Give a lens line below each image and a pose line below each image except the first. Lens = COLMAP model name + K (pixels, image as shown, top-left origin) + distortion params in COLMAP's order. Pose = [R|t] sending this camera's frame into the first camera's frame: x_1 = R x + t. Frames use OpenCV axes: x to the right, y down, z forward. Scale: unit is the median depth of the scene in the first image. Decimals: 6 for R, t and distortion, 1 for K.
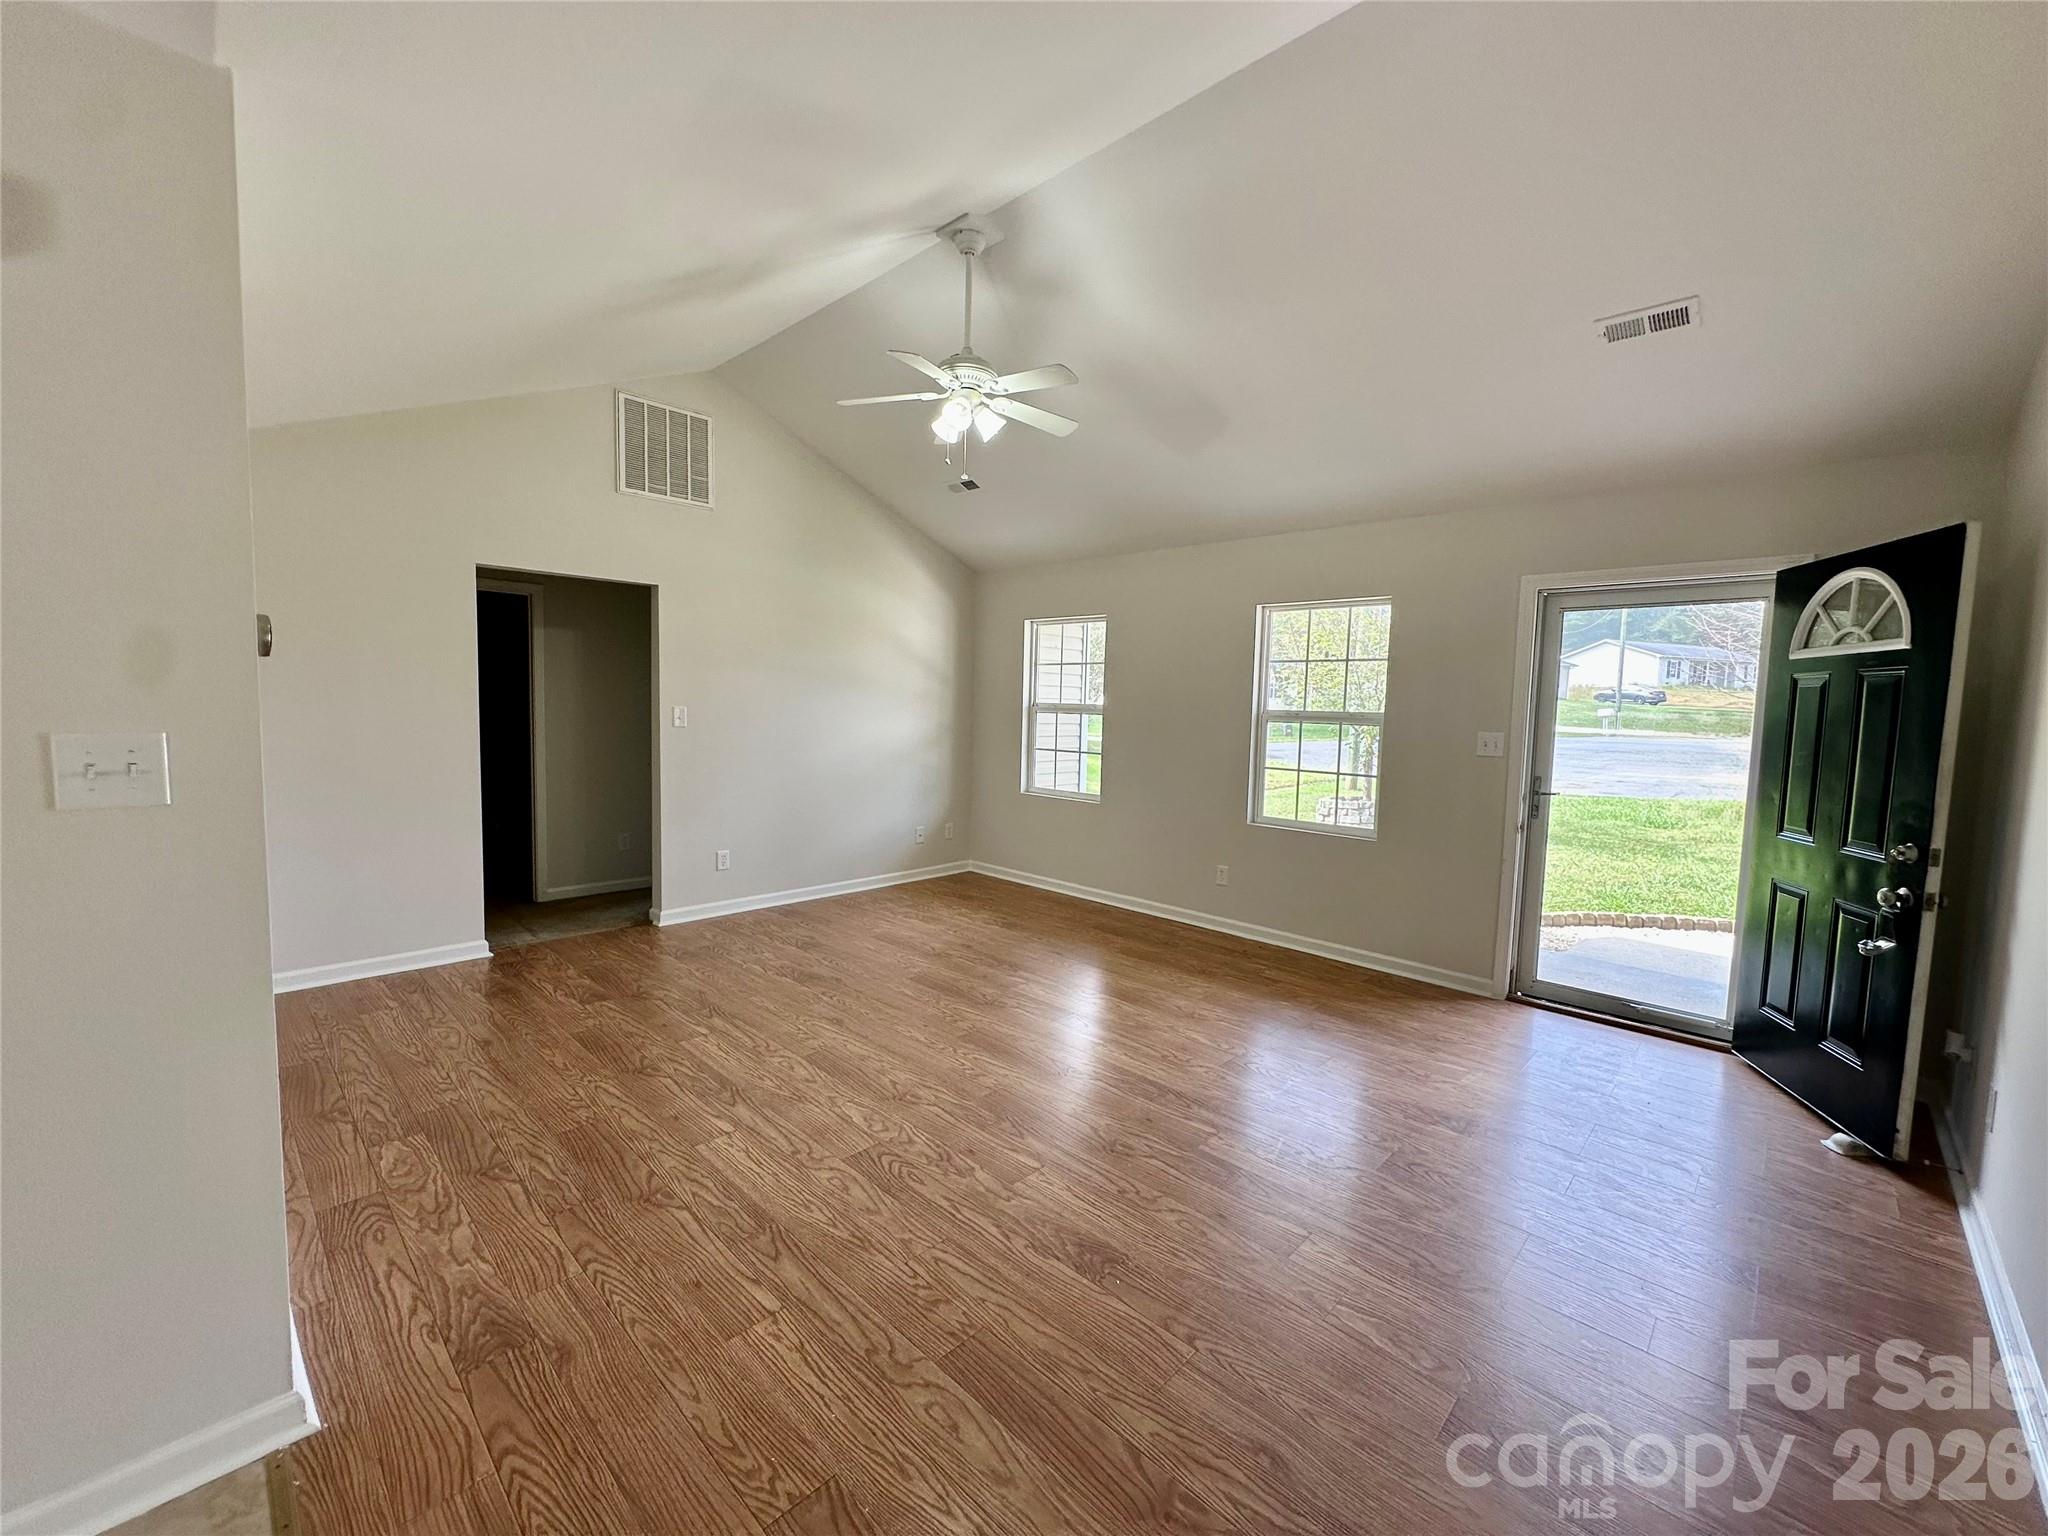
lens RADIAL K [[831.6, 0, 1024.0], [0, 831.6, 768.0], [0, 0, 1]] dist [0.015478, 0.000159]
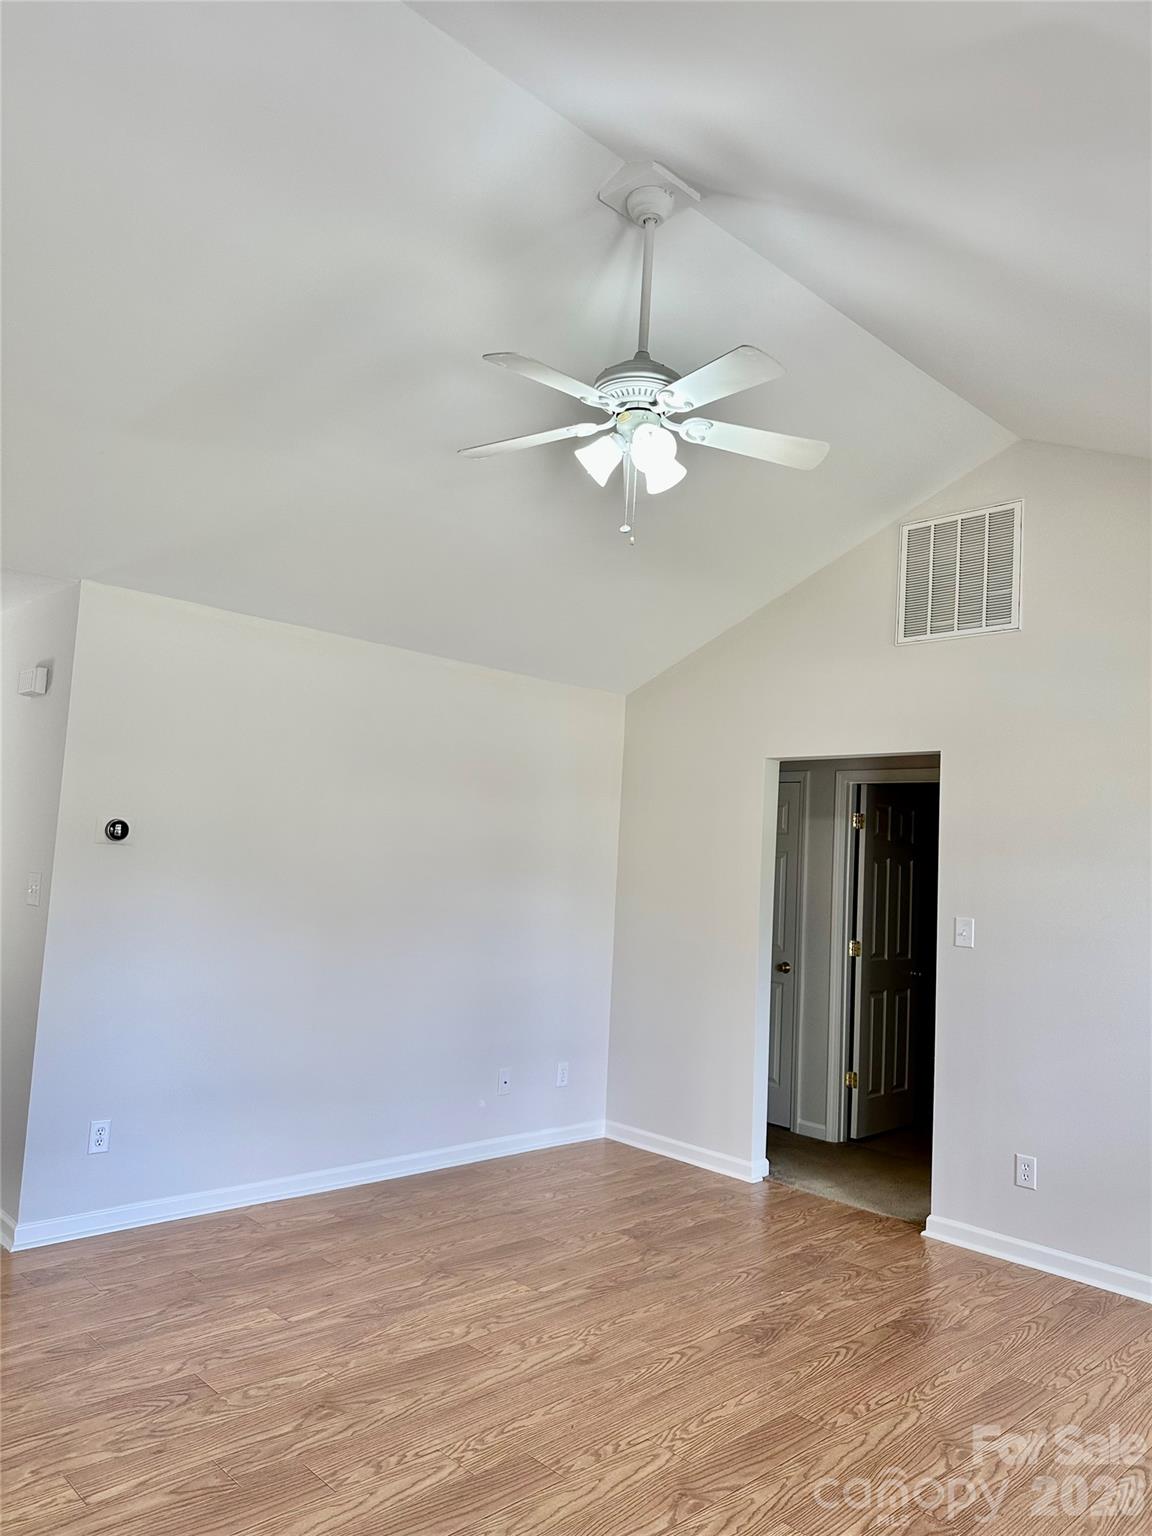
lens RADIAL K [[1103.4, 0, 576.0], [0, 1103.4, 768.0], [0, 0, 1]] dist [-0.002086, -0.000805]
pose [[-0.041544, -0.120064, -0.991897, 0.698588], [-0.134847, 0.984344, -0.113502, -0.064364], [0.989995, 0.129039, -0.057083, 0.951930]]
